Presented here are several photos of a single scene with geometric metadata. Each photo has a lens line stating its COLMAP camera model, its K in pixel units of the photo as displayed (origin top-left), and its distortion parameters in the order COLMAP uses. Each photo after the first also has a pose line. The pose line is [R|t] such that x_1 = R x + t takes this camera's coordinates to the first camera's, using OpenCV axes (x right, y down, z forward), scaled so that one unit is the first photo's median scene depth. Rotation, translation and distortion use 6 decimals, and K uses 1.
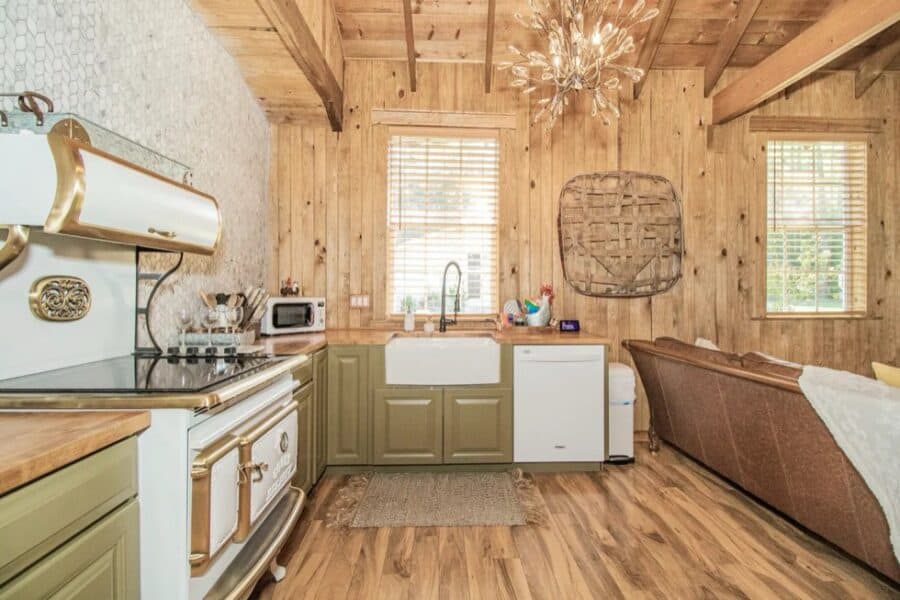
lens RADIAL K [[448.7, 0, 451.1], [0, 448.7, 285.4], [0, 0, 1]] dist [-0.004467, -0.001741]
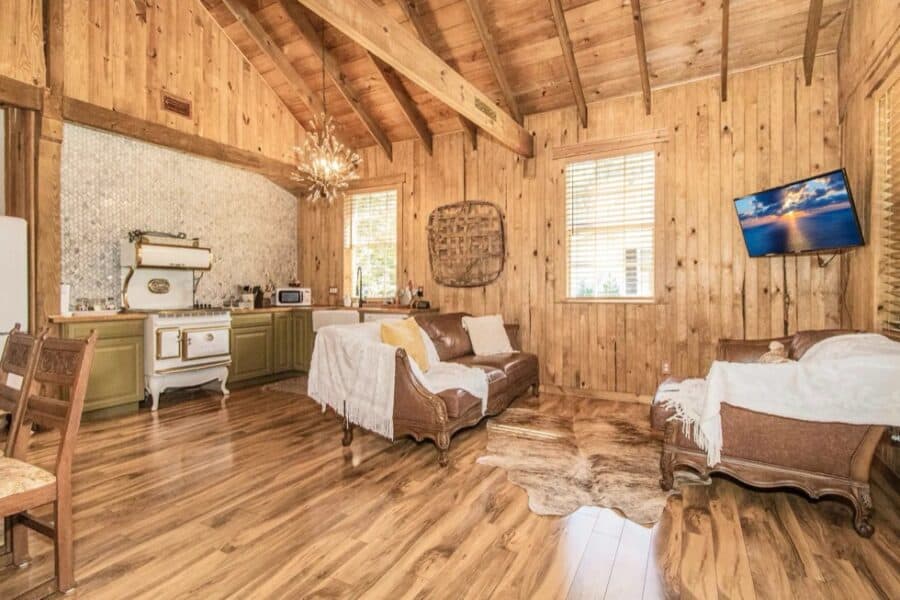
lens RADIAL K [[448.7, 0, 451.1], [0, 448.7, 285.4], [0, 0, 1]] dist [-0.004467, -0.001741]
pose [[0.852622, -0.010670, -0.522419, 1.100100], [0.013400, 0.999909, 0.001448, 0.018971], [0.522357, -0.008235, 0.852687, -0.278722]]
